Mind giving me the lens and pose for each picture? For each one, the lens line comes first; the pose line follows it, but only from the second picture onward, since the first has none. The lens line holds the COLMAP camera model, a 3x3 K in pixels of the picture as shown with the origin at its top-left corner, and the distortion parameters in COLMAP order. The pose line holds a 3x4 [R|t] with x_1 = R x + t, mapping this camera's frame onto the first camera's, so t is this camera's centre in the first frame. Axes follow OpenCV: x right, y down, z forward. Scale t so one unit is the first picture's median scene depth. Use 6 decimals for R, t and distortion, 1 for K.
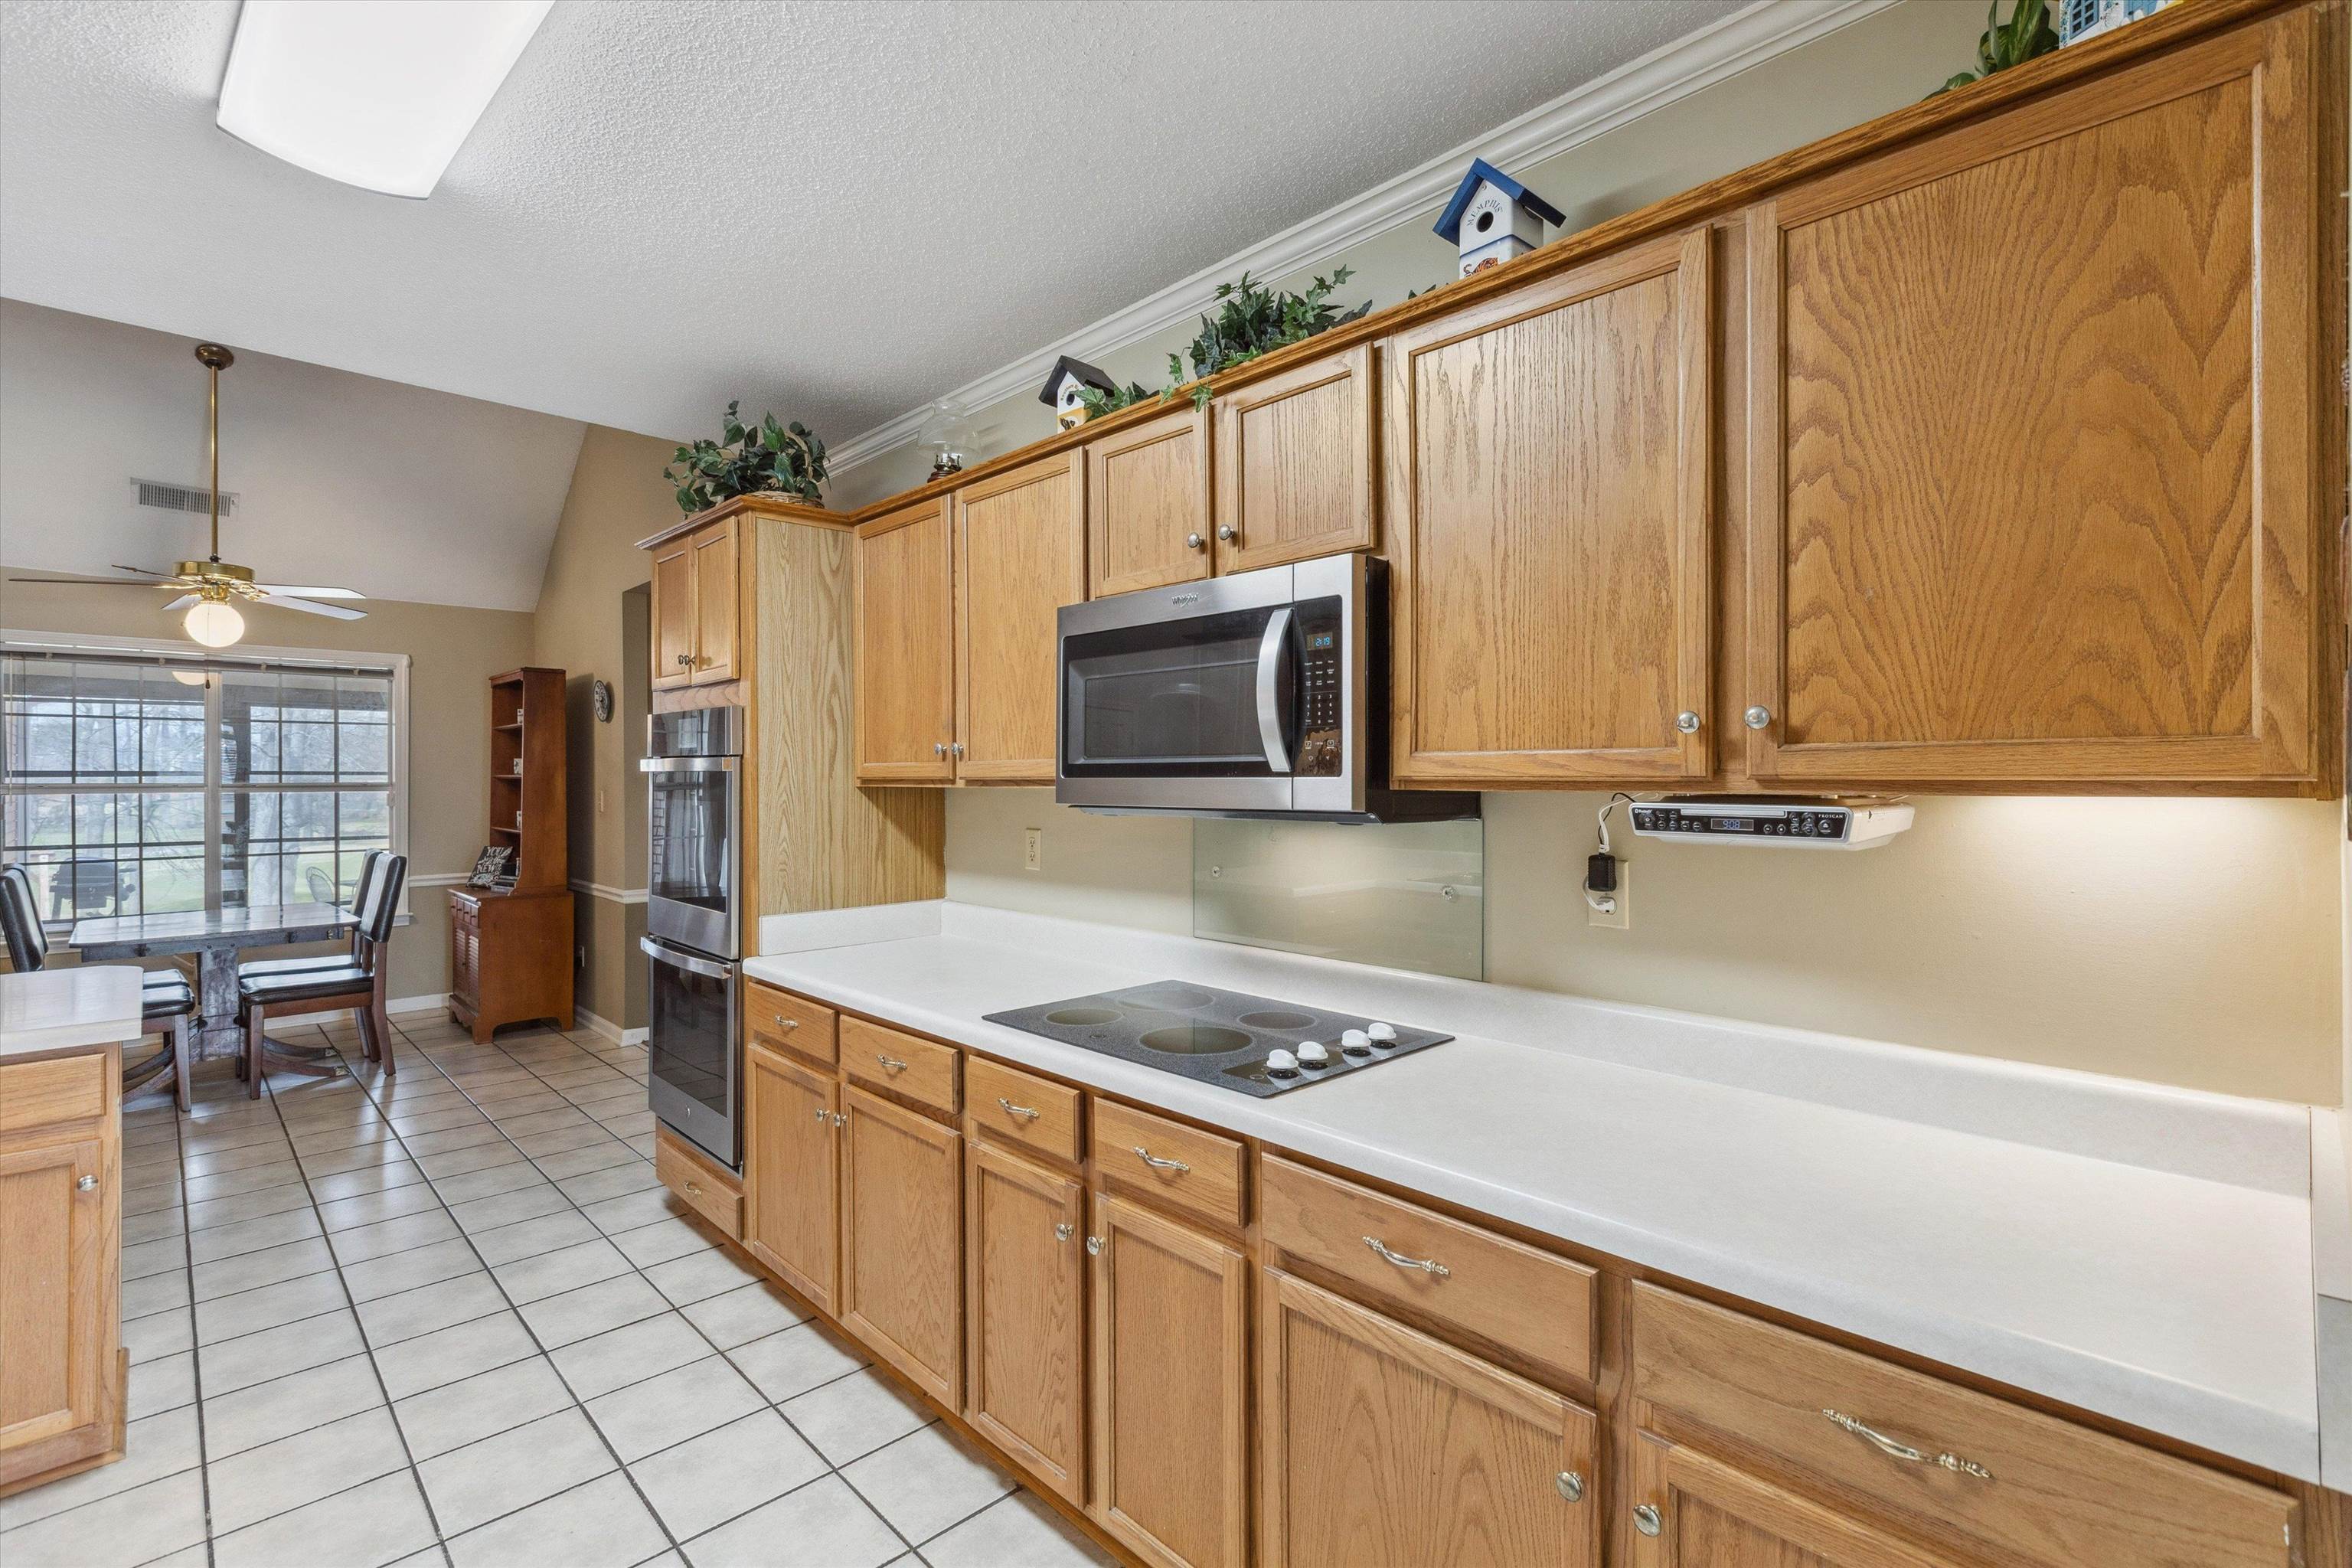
lens RADIAL K [[1048.8, 0, 1176.0], [0, 1048.8, 784.0], [0, 0, 1]] dist [0.000059, 0.000528]
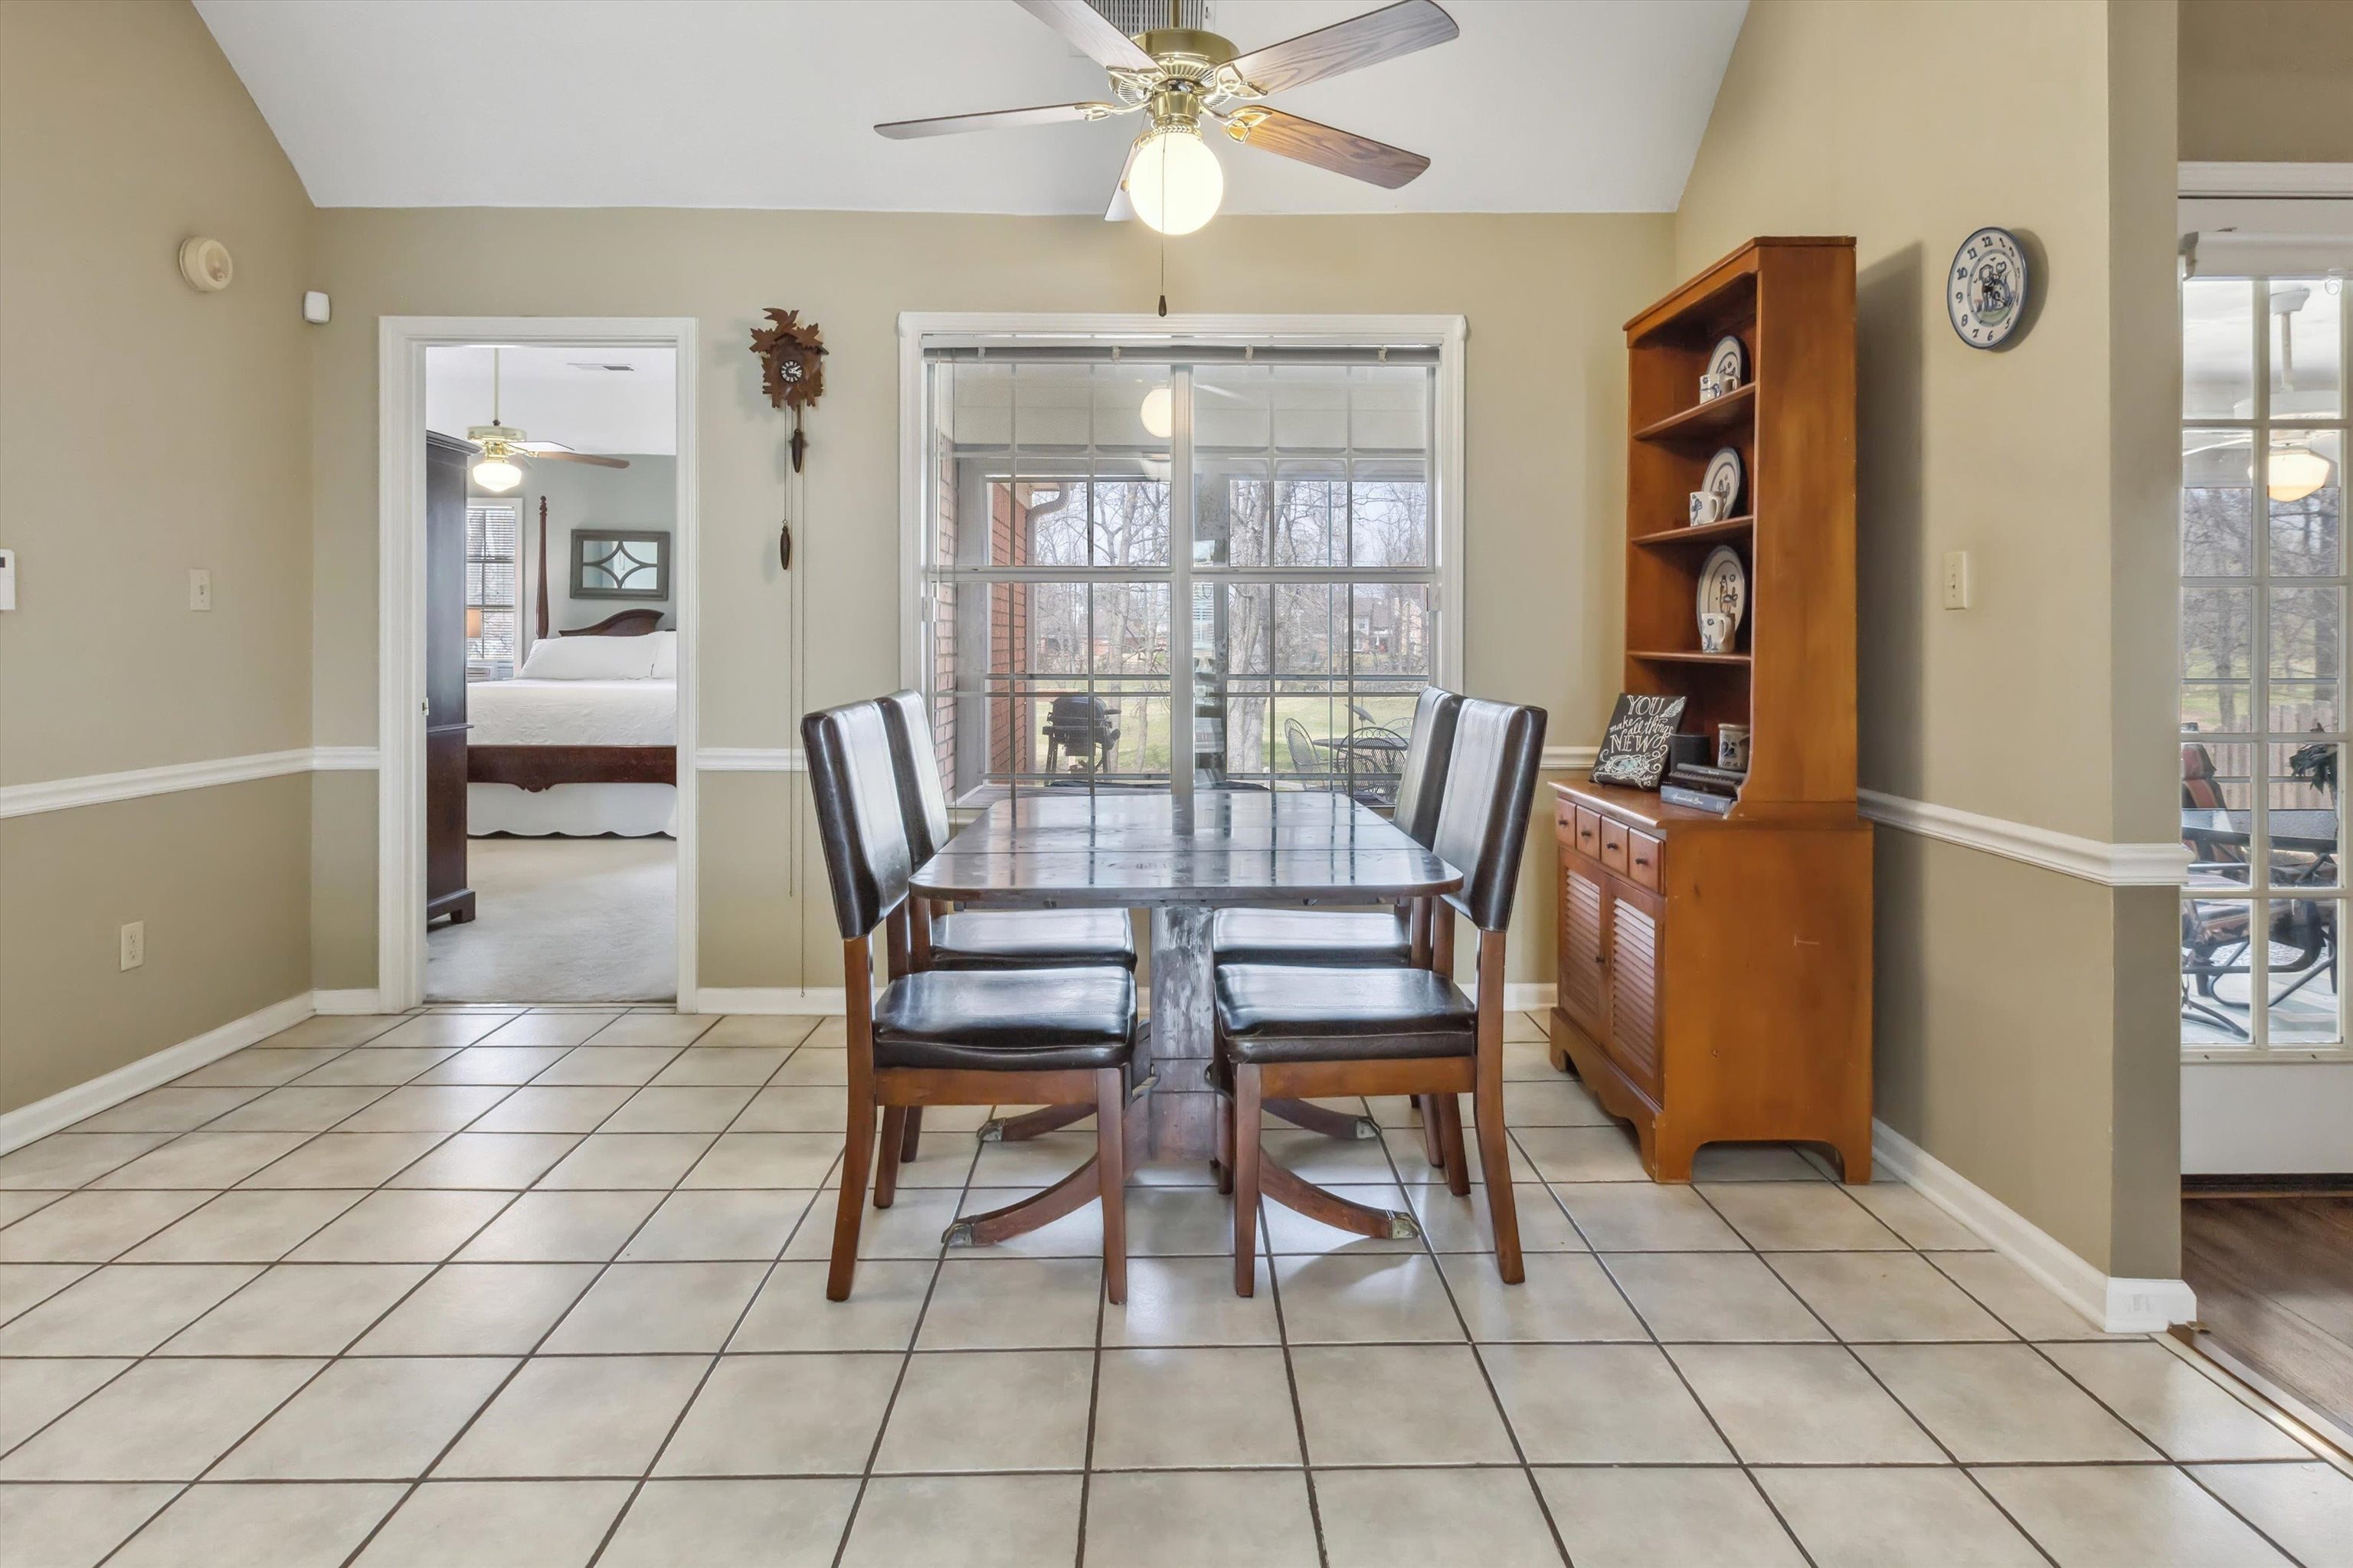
lens RADIAL K [[1170.7, 0, 1185.4], [0, 1170.7, 639.4], [0, 0, 1]] dist [-0.000109, -0.000085]
pose [[0.729095, 0.000410, -0.684413, -0.858635], [-0.001867, 0.999997, -0.001391, 0.070423], [0.684410, 0.002292, 0.729094, 0.958179]]
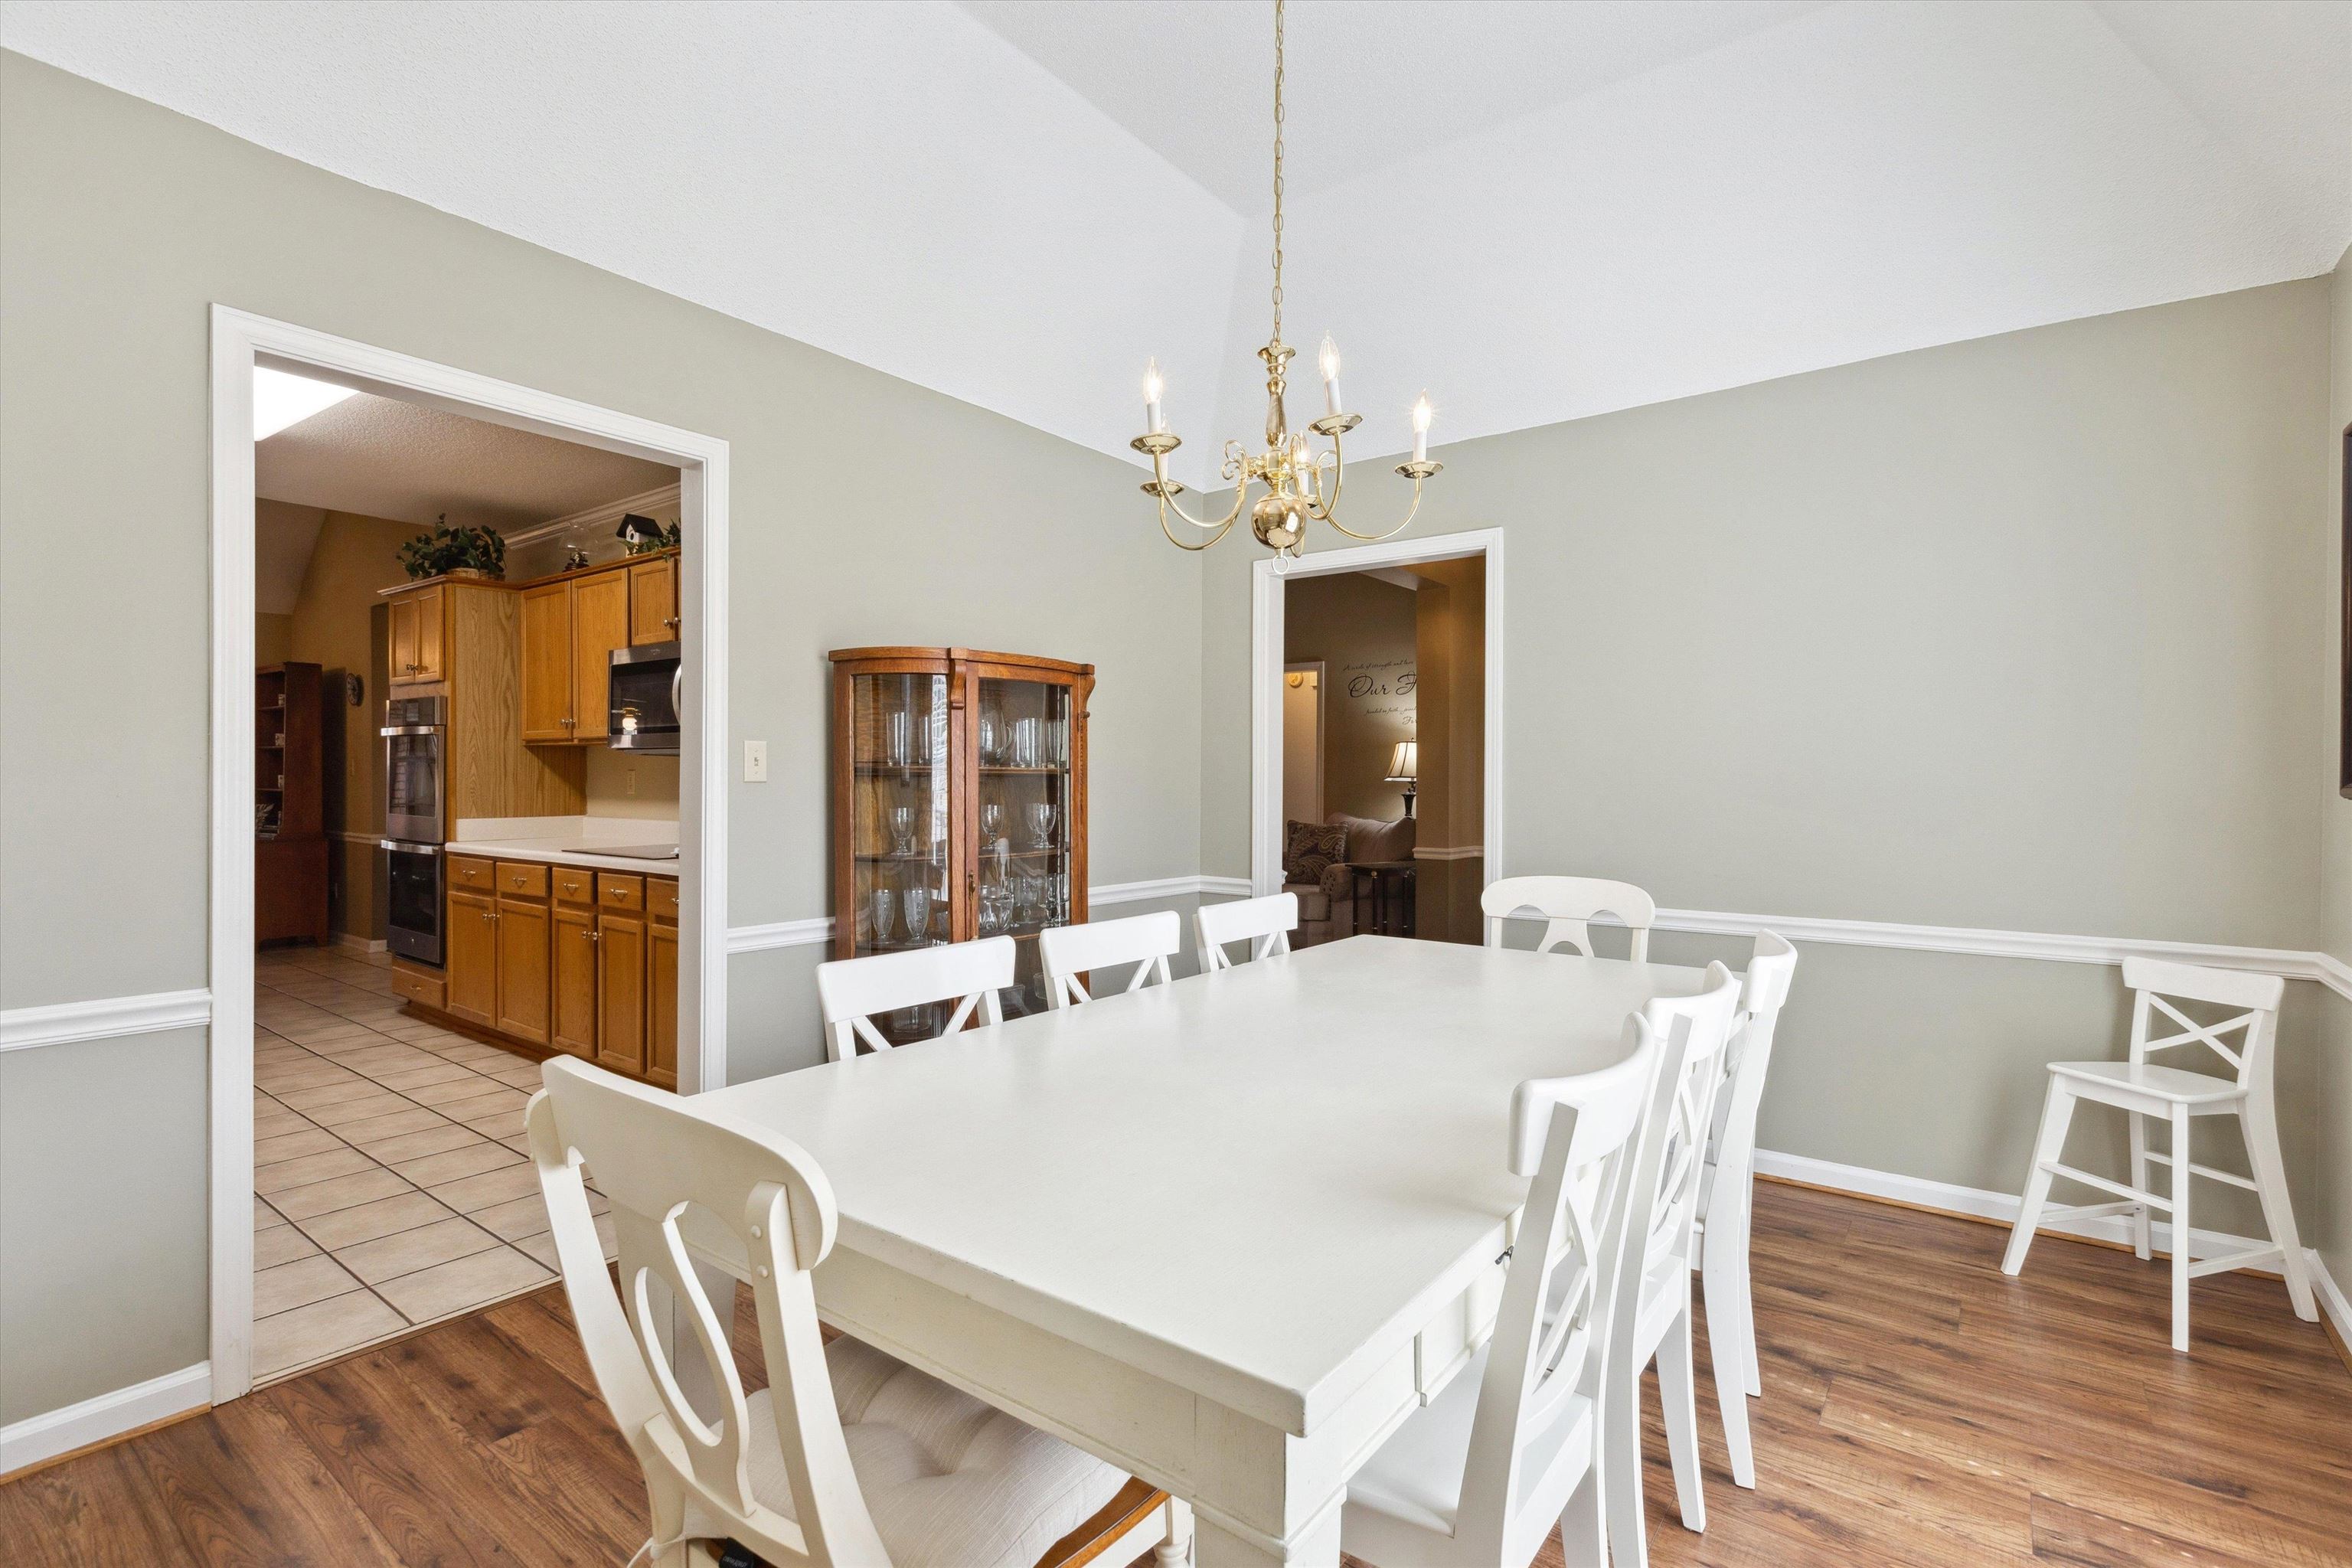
lens RADIAL K [[1084.2, 0, 1170.3], [0, 1084.2, 791.1], [0, 0, 1]] dist [0.015211, -0.000209]
pose [[0.989674, 0.006310, 0.143199, 0.469210], [-0.007041, 0.999965, 0.004595, 0.060528], [-0.143165, -0.005555, 0.989683, -0.873120]]
